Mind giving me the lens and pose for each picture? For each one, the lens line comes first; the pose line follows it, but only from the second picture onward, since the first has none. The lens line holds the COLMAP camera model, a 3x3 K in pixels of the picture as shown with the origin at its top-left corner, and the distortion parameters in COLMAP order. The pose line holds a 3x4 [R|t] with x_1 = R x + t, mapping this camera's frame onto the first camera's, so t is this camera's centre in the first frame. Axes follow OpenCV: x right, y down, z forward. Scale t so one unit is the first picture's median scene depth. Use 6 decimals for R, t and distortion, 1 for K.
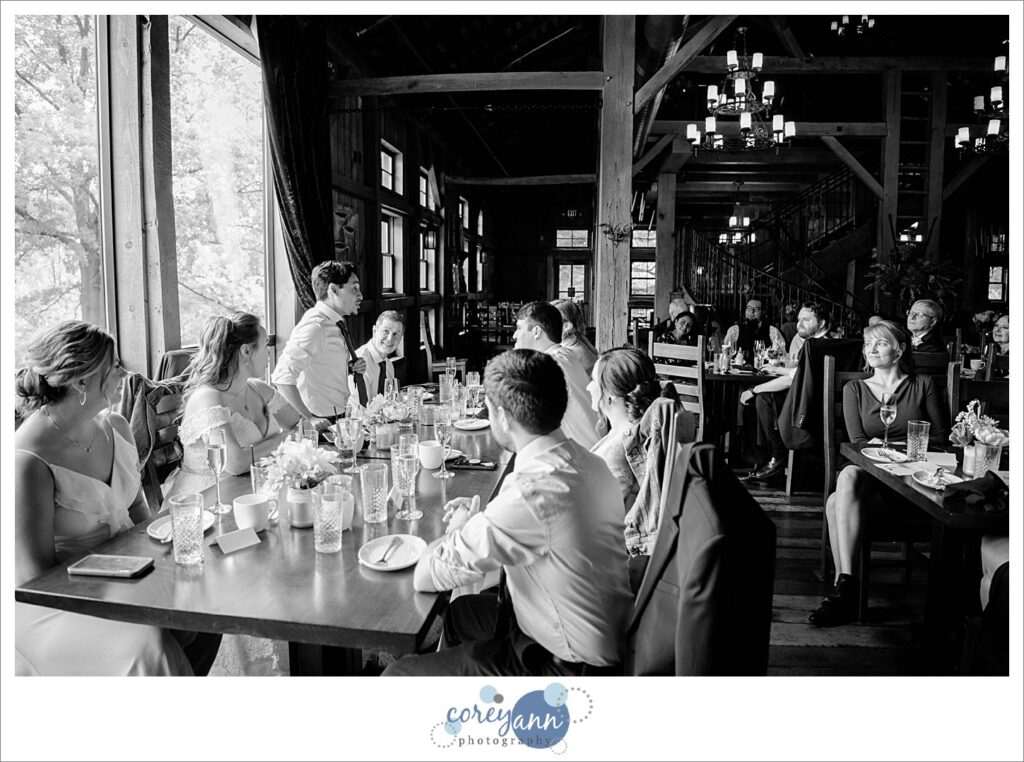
lens RADIAL K [[723.0, 0, 512.3], [0, 723.0, 380.9], [0, 0, 1]] dist [-0.048299, -0.001653]
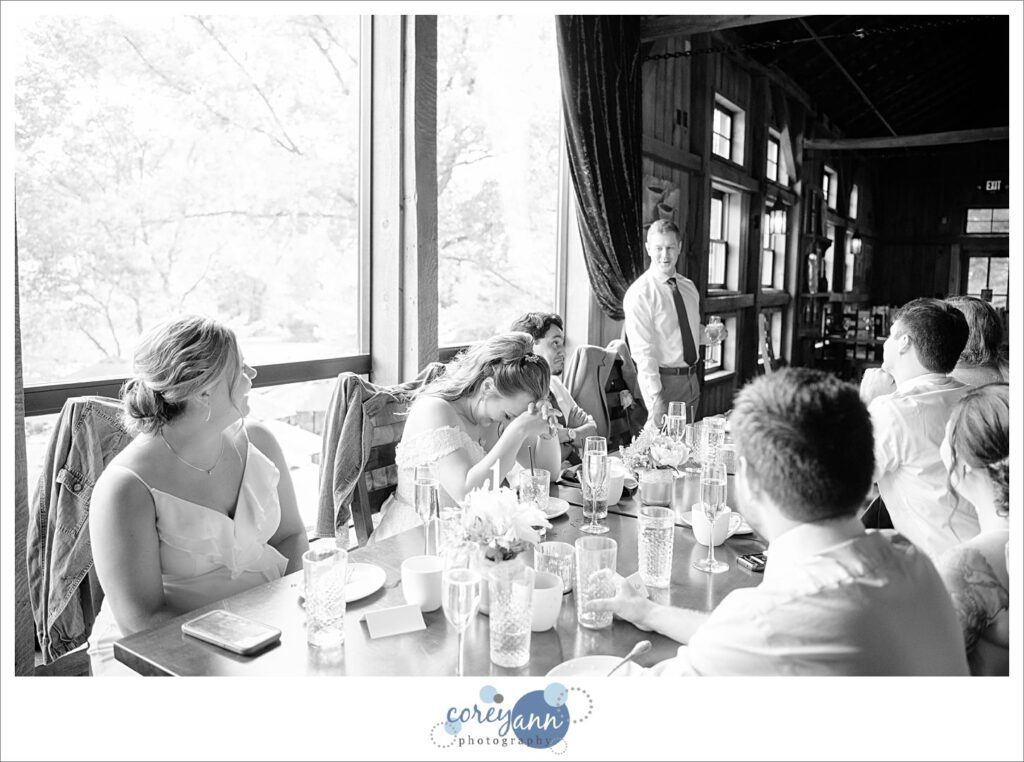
lens RADIAL K [[826.3, 0, 500.3], [0, 826.3, 360.3], [0, 0, 1]] dist [-0.035750, 0.024379]
pose [[0.895501, 0.056879, -0.441410, 0.021483], [-0.073685, 0.997060, -0.021007, -0.010076], [0.438917, 0.051337, 0.897060, 0.109935]]
